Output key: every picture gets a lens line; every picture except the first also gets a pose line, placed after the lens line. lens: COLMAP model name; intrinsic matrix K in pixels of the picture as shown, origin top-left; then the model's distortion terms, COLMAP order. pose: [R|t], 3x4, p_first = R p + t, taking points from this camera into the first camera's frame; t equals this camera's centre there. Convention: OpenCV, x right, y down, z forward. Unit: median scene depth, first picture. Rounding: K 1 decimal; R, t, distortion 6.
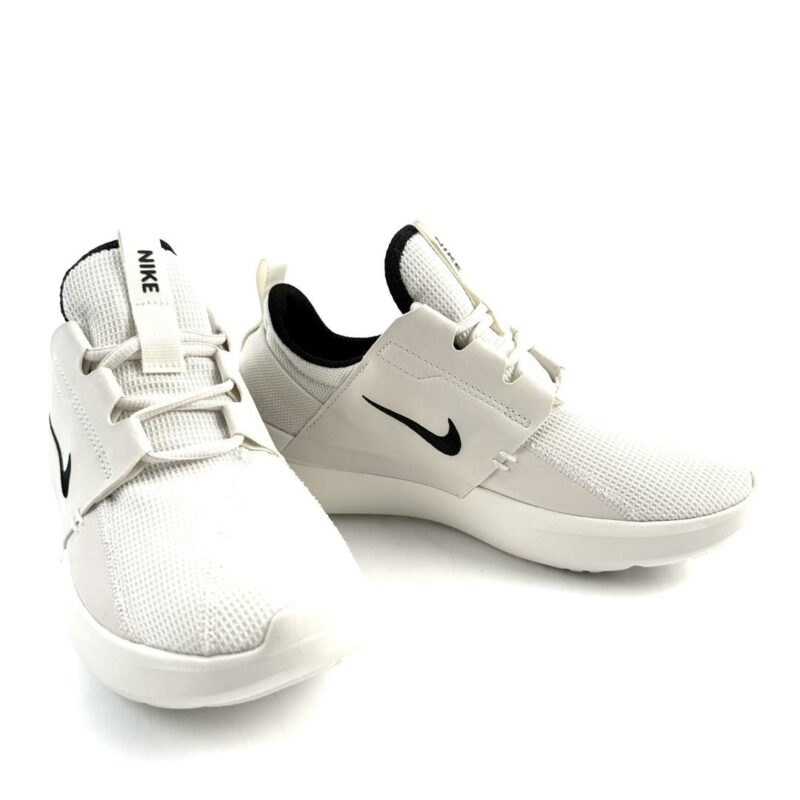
lens RADIAL K [[746.6, 0, 402.4], [0, 746.6, 398.3], [0, 0, 1]] dist [0.168800, -0.318137]
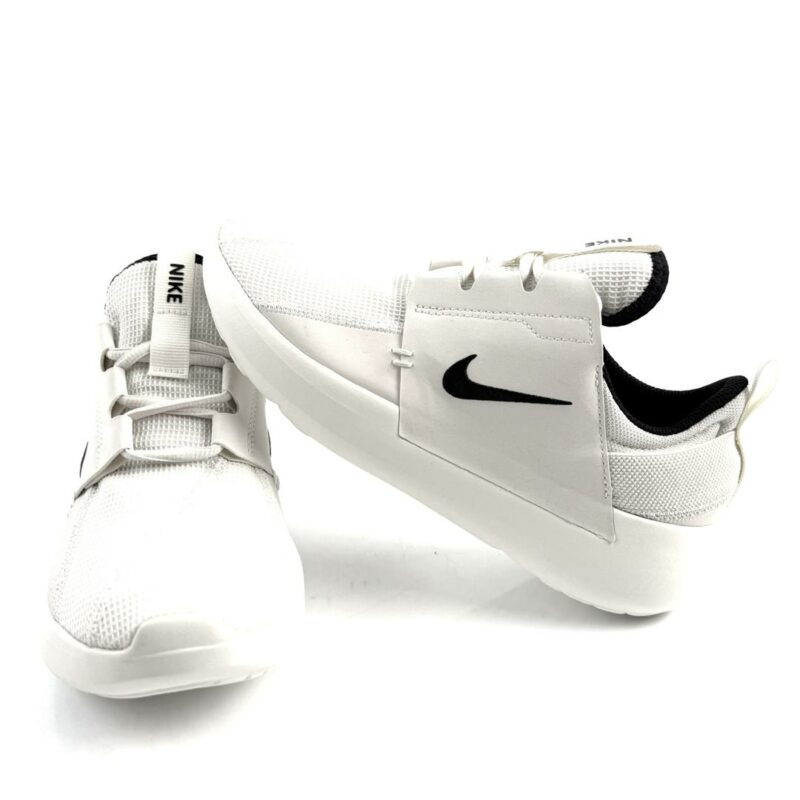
lens RADIAL K [[746.6, 0, 402.4], [0, 746.6, 398.3], [0, 0, 1]] dist [0.168800, -0.318137]
pose [[0.954784, 0.123206, -0.270569, 0.298847], [-0.131621, 0.991213, -0.013106, -0.034829], [0.266577, 0.048126, 0.962611, 0.058040]]
